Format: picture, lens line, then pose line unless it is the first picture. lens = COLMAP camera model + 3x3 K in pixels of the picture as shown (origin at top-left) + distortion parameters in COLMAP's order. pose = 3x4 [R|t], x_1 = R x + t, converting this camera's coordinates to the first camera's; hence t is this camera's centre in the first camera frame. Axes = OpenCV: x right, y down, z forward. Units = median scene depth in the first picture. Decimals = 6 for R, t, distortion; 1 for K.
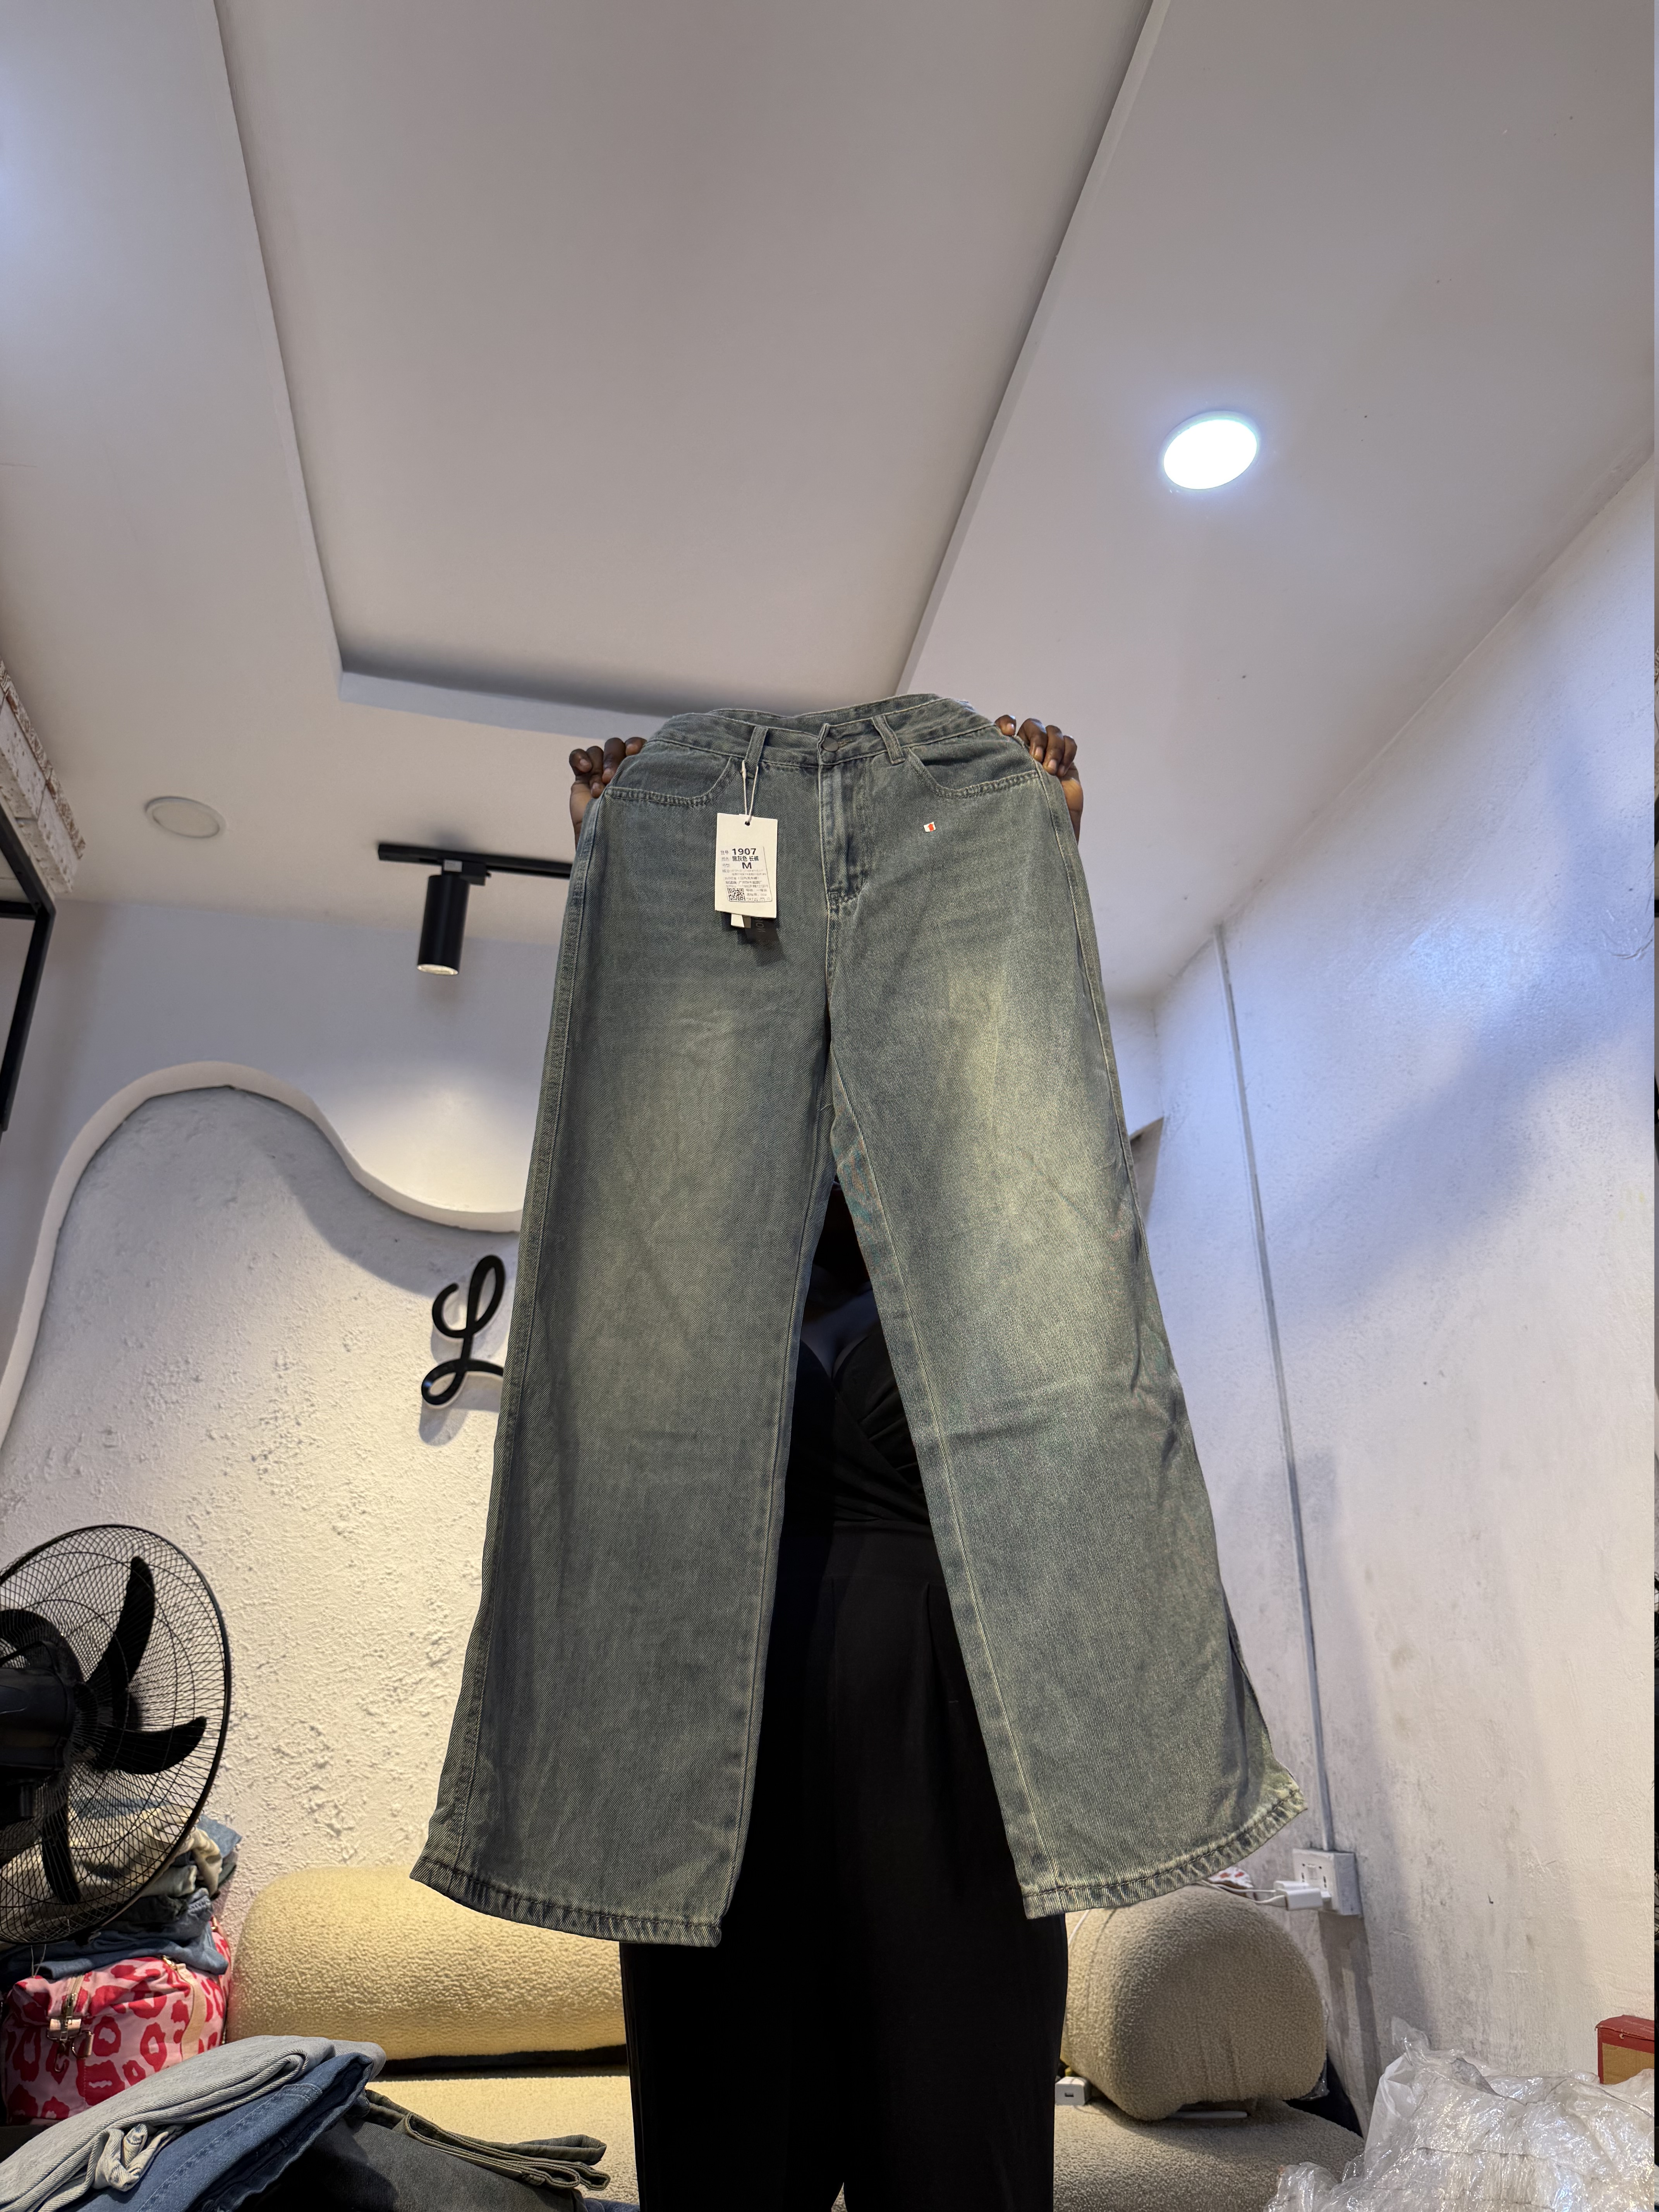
lens RADIAL K [[1583.4, 0, 842.5], [0, 1583.4, 1093.9], [0, 0, 1]] dist [-0.002489, -0.010395]
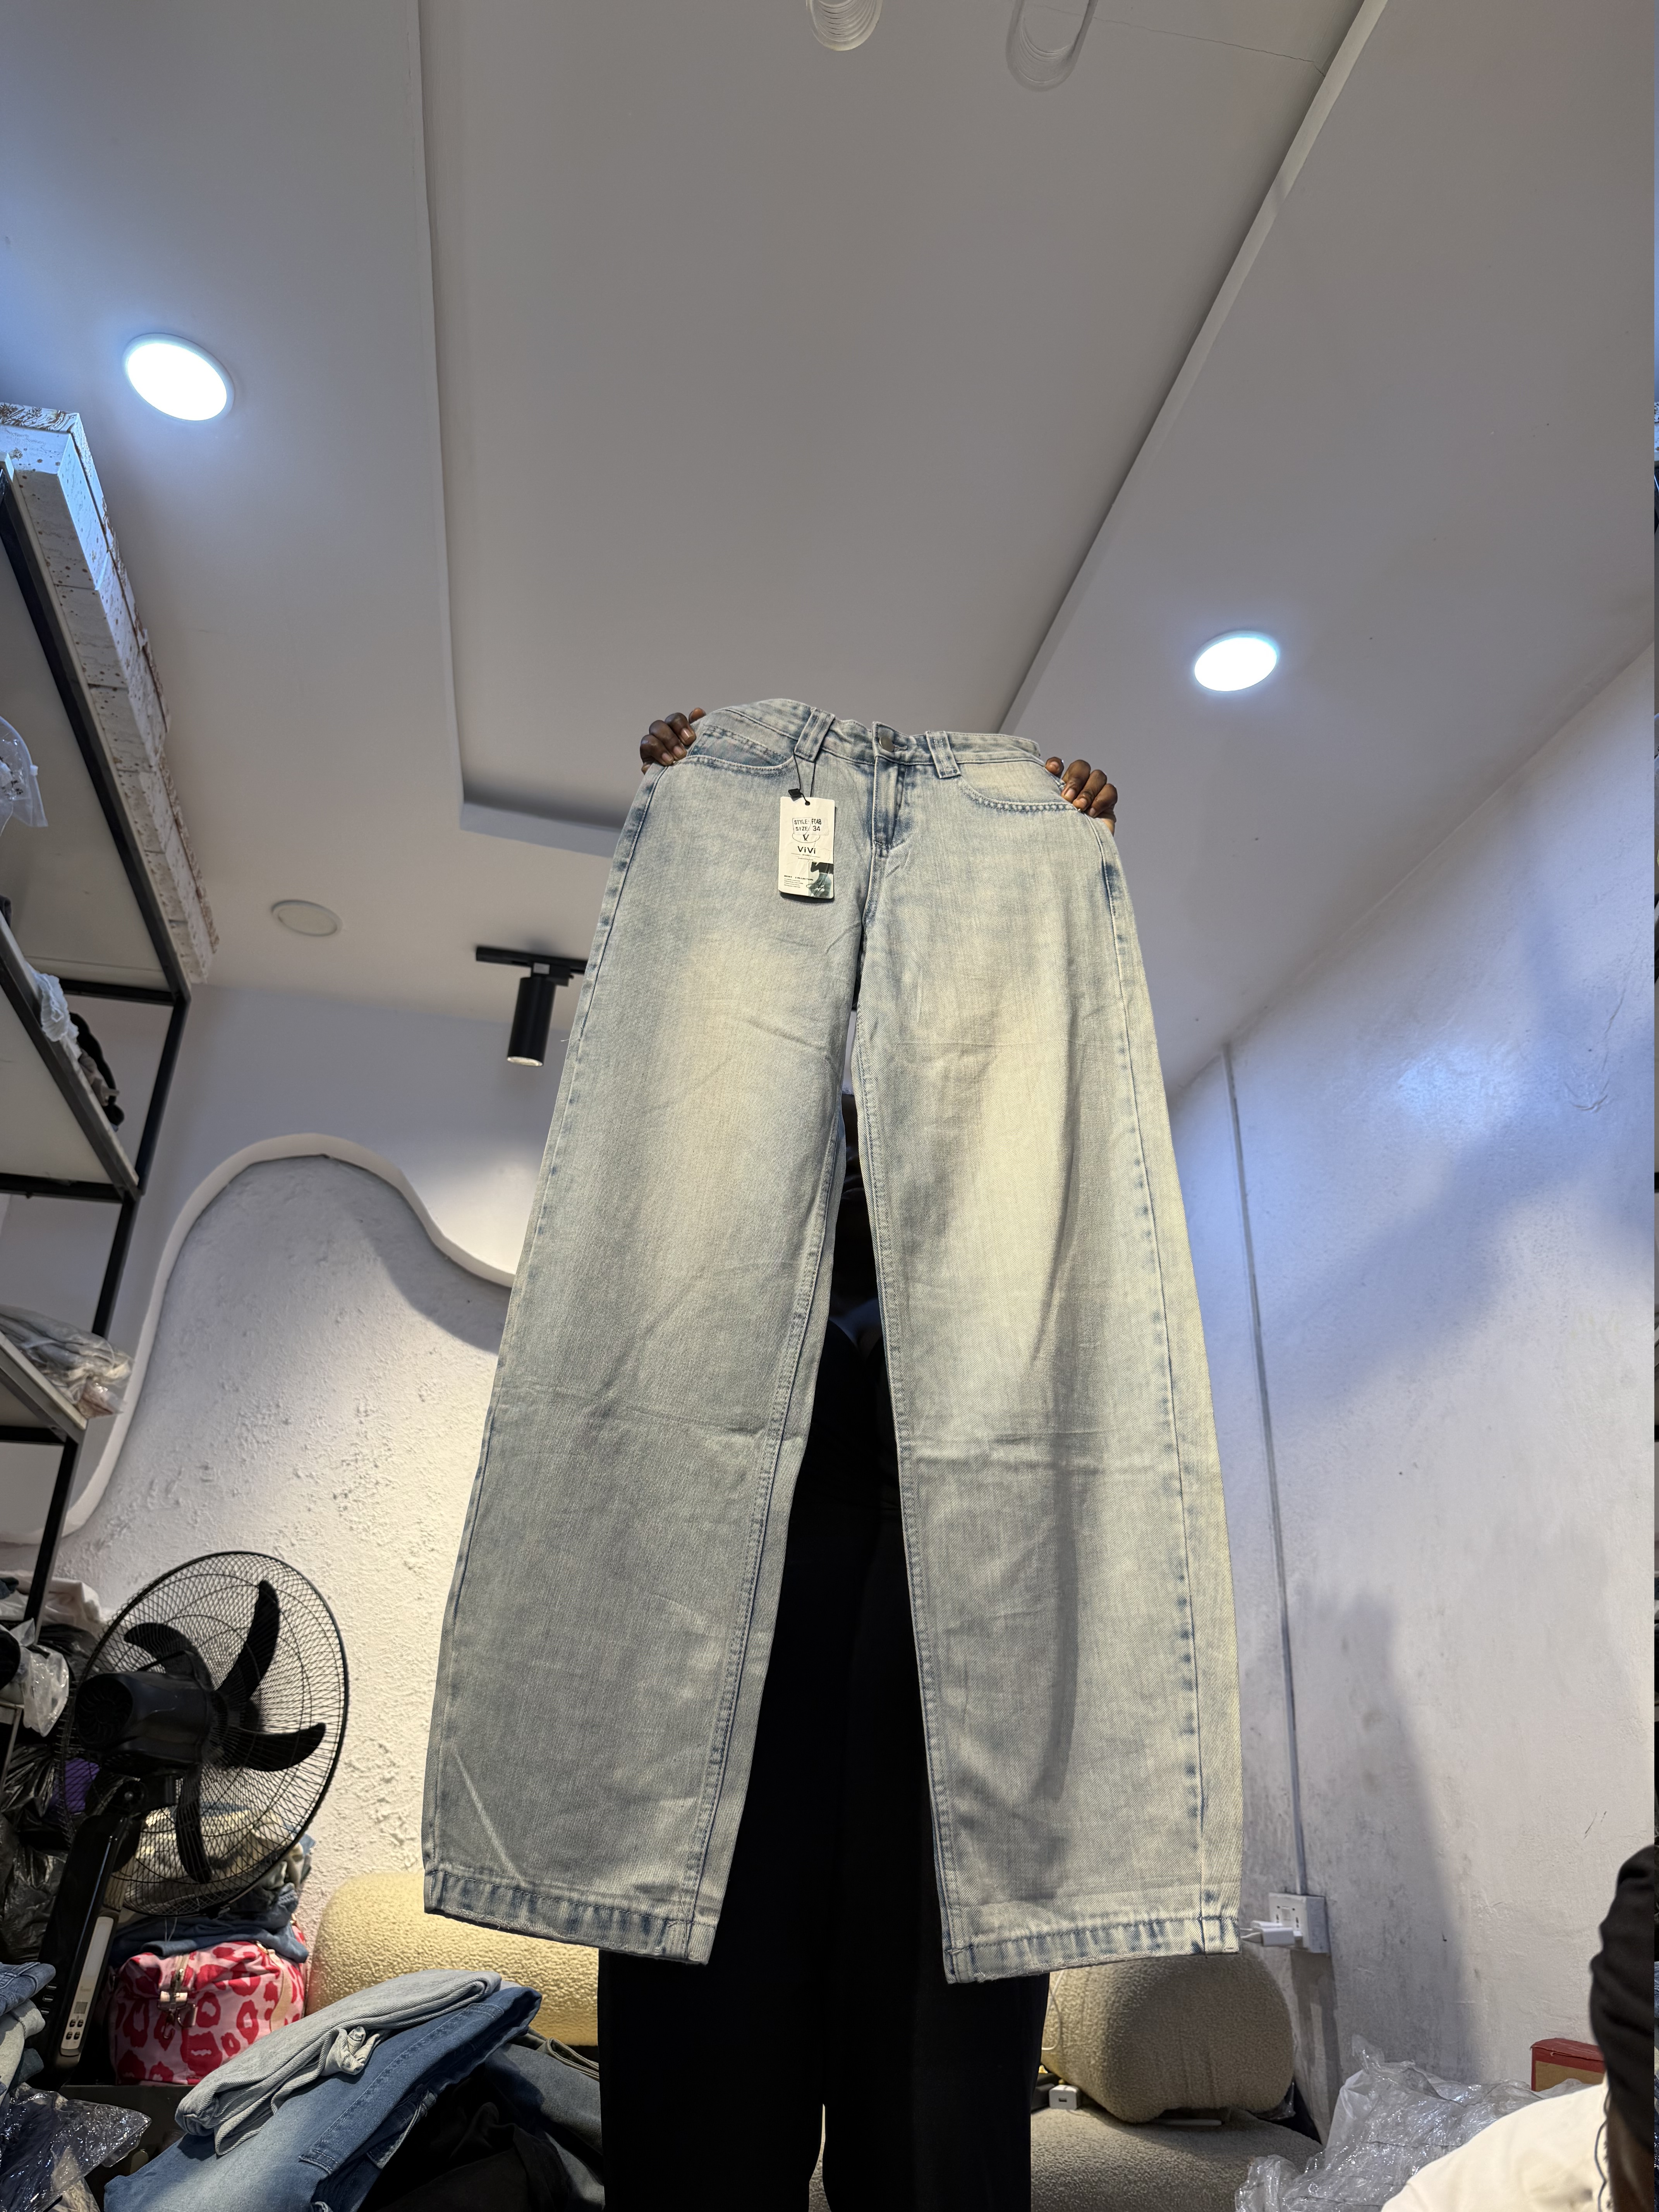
lens RADIAL K [[1580.7, 0, 827.1], [0, 1580.7, 1103.1], [0, 0, 1]] dist [0.004208, -0.017944]
pose [[0.999187, 0.039453, -0.008327, -0.039576], [-0.039685, 0.998767, -0.029818, -0.030154], [0.007141, 0.030124, 0.999521, -0.133315]]
